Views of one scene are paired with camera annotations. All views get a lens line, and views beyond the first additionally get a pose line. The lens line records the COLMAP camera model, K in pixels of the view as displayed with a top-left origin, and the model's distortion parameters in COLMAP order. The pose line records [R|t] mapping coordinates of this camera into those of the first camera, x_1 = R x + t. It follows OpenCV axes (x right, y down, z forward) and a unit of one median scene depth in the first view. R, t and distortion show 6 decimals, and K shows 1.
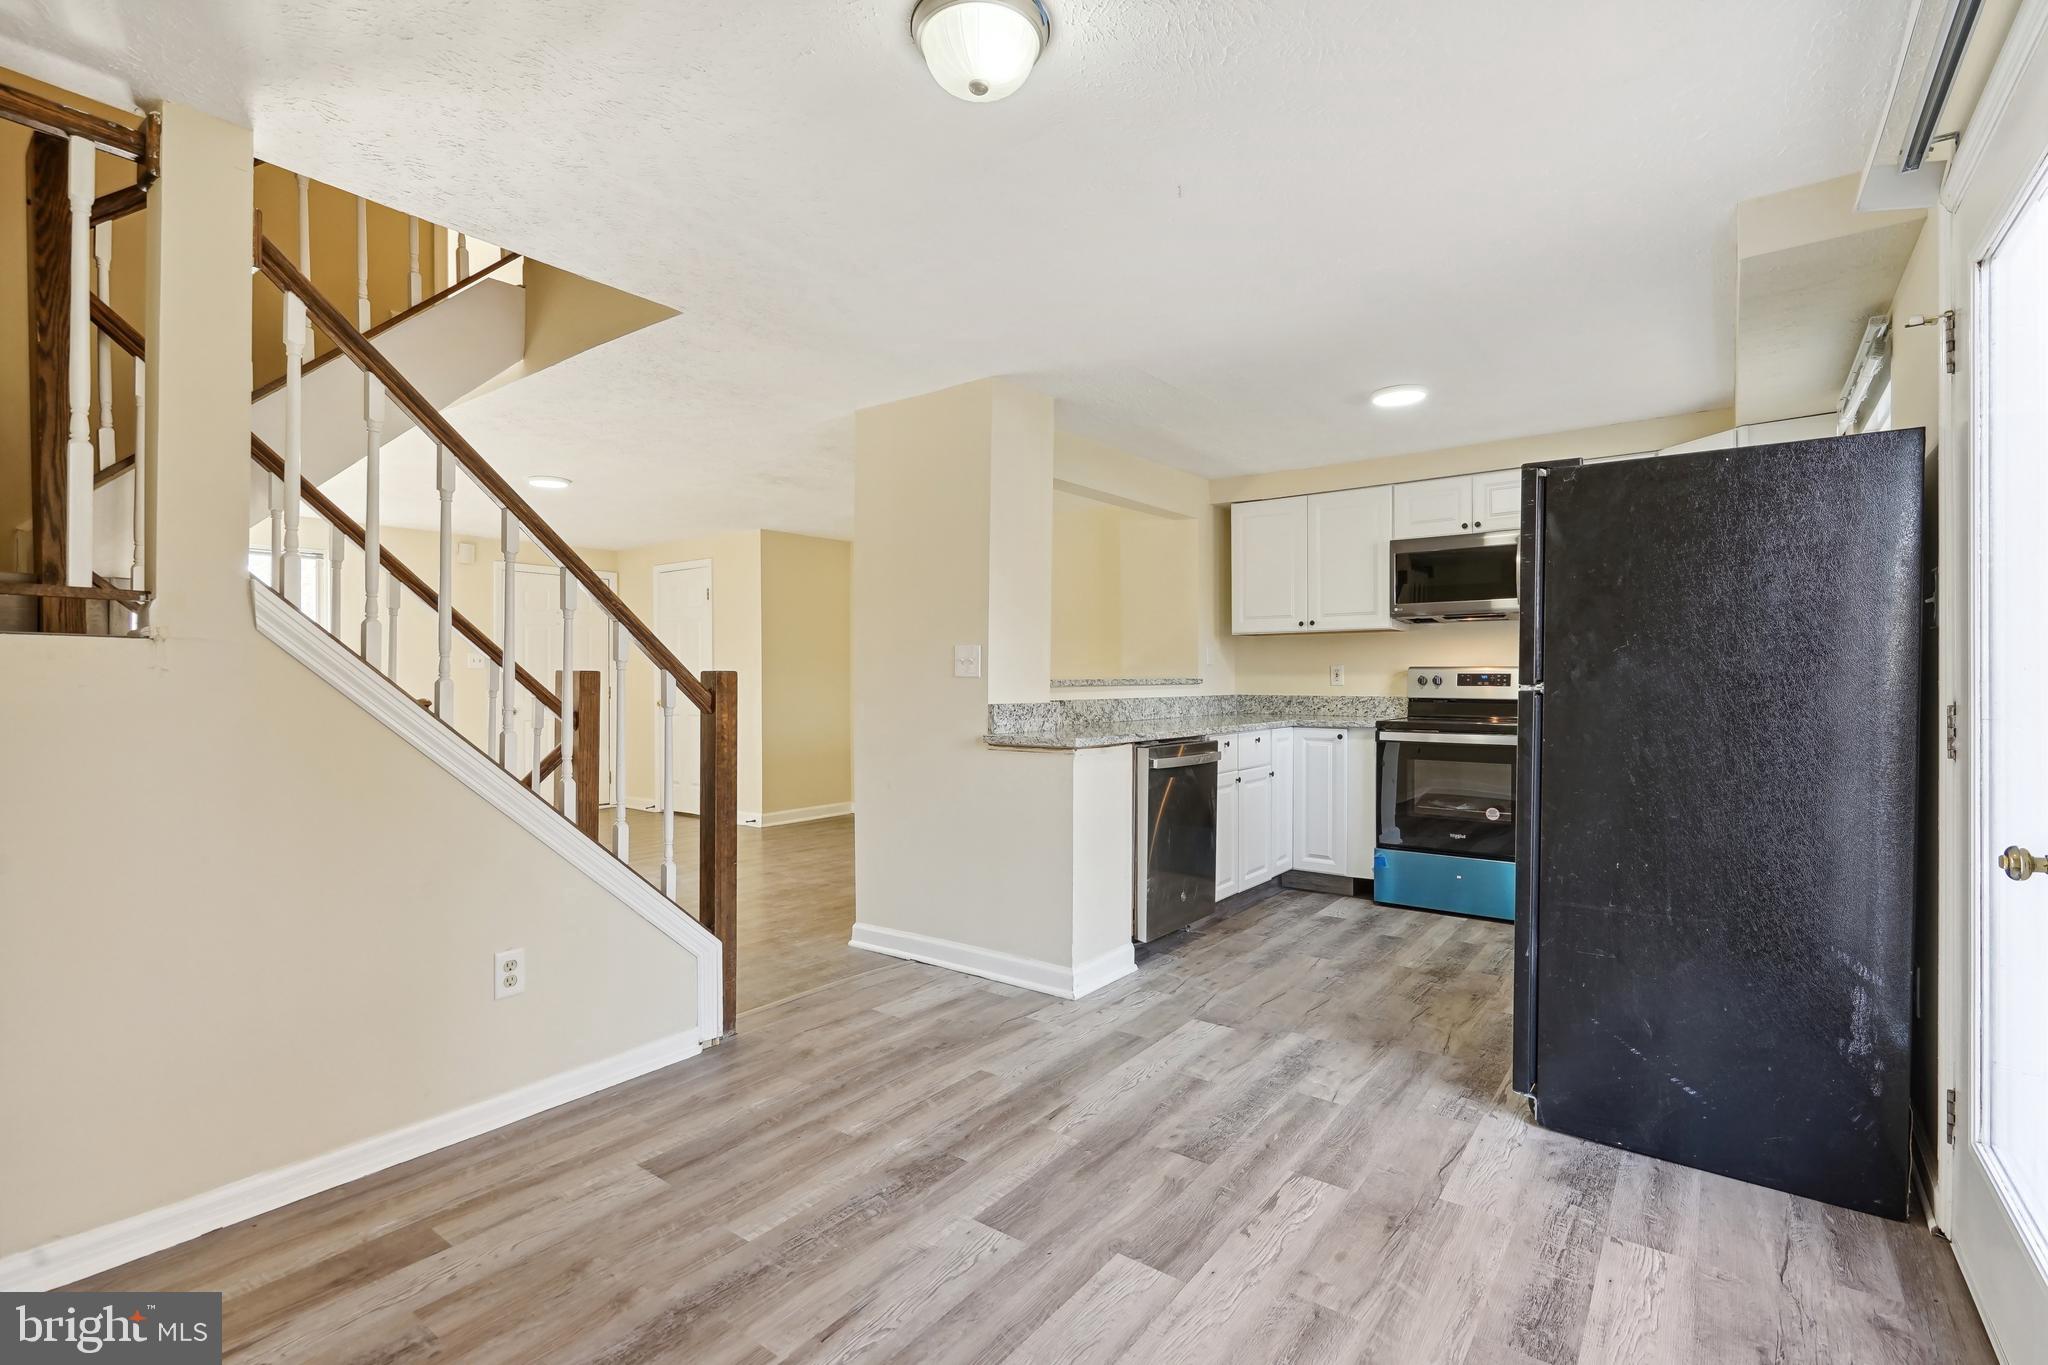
lens RADIAL K [[936.4, 0, 1024.0], [0, 936.4, 682.5], [0, 0, 1]] dist [-0.000976, 0.000037]
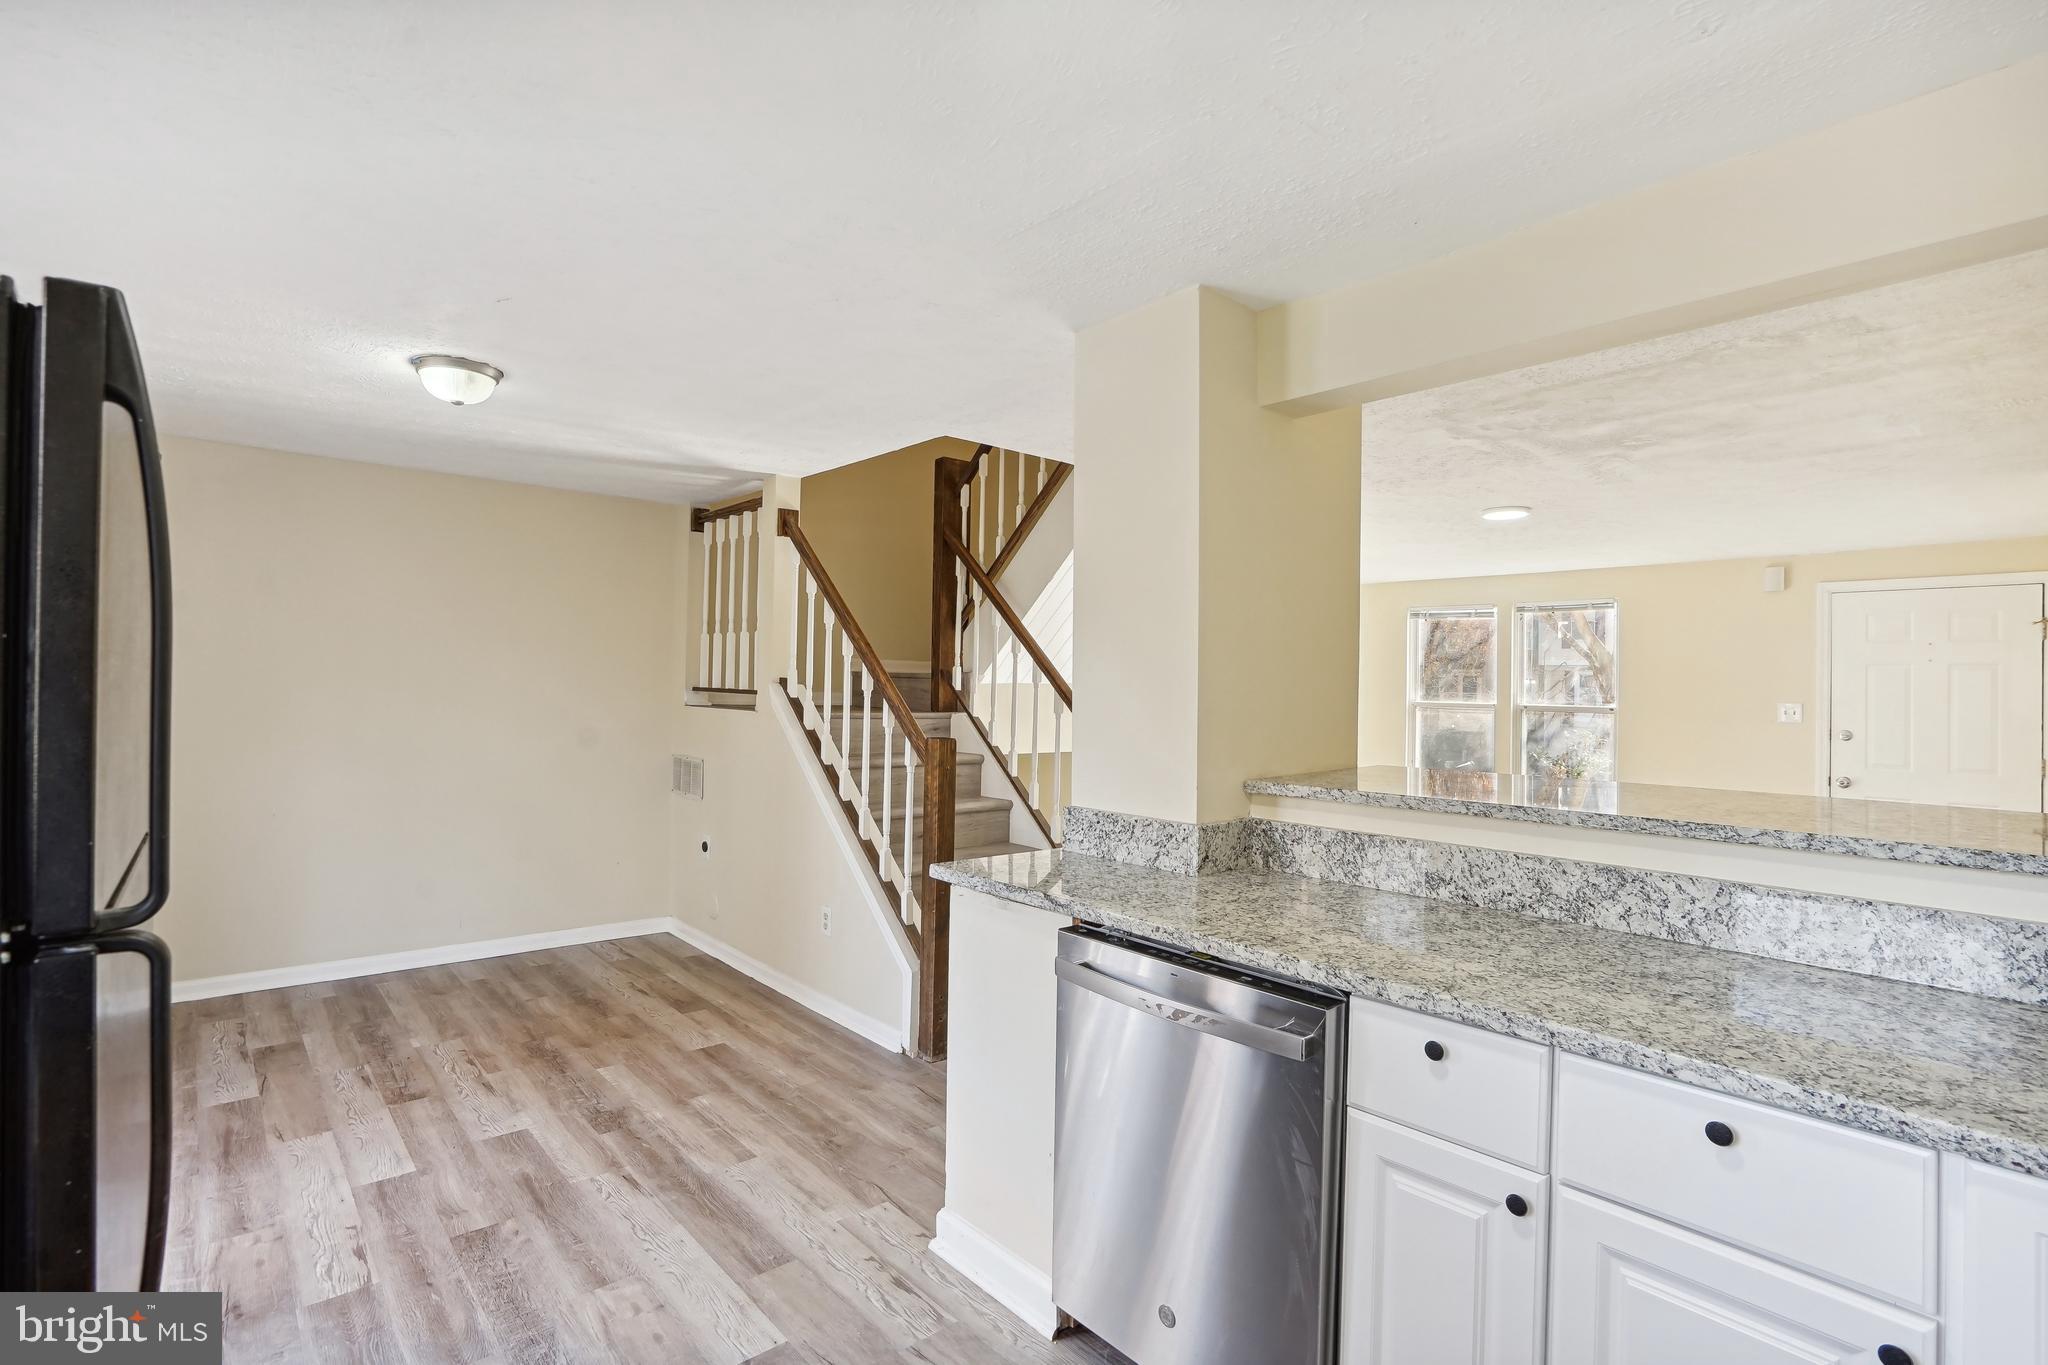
lens RADIAL K [[963.4, 0, 1024.0], [0, 963.4, 682.5], [0, 0, 1]] dist [-0.056634, 0.019199]
pose [[-0.199393, -0.010069, -0.979868, 0.900787], [-0.020541, 0.999770, -0.006094, -0.084757], [0.979704, 0.018912, -0.199554, 1.506025]]
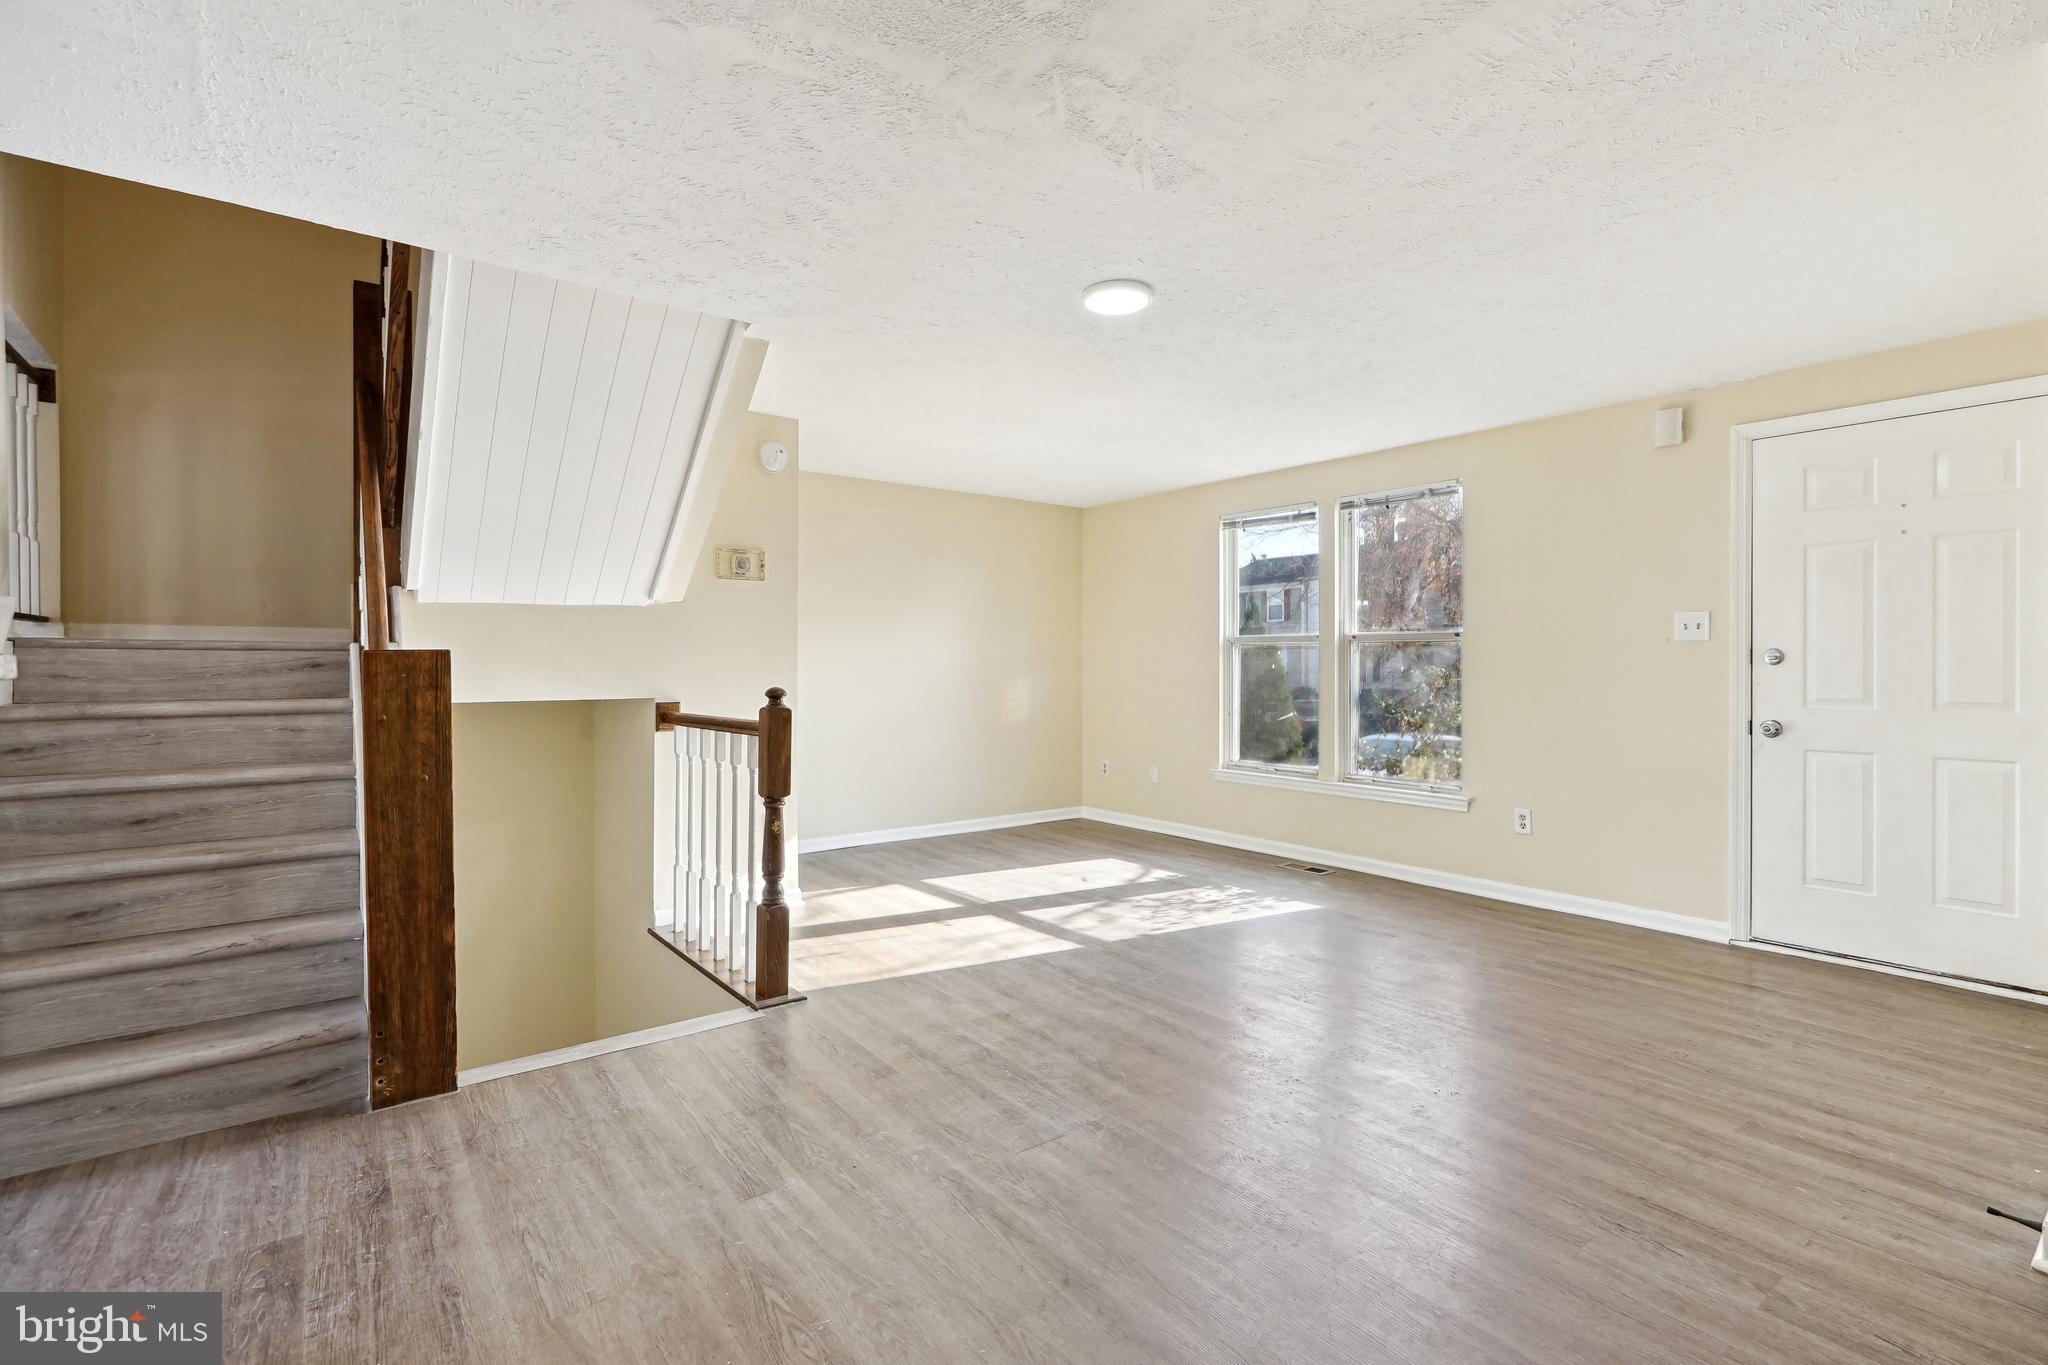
lens RADIAL K [[944.2, 0, 1034.5], [0, 944.2, 665.5], [0, 0, 1]] dist [0.004109, 0.000150]
pose [[-0.250959, 0.003078, -0.967993, 0.071259], [-0.000755, 0.999994, 0.003375, -0.005436], [0.967997, 0.001577, -0.250955, 2.217382]]
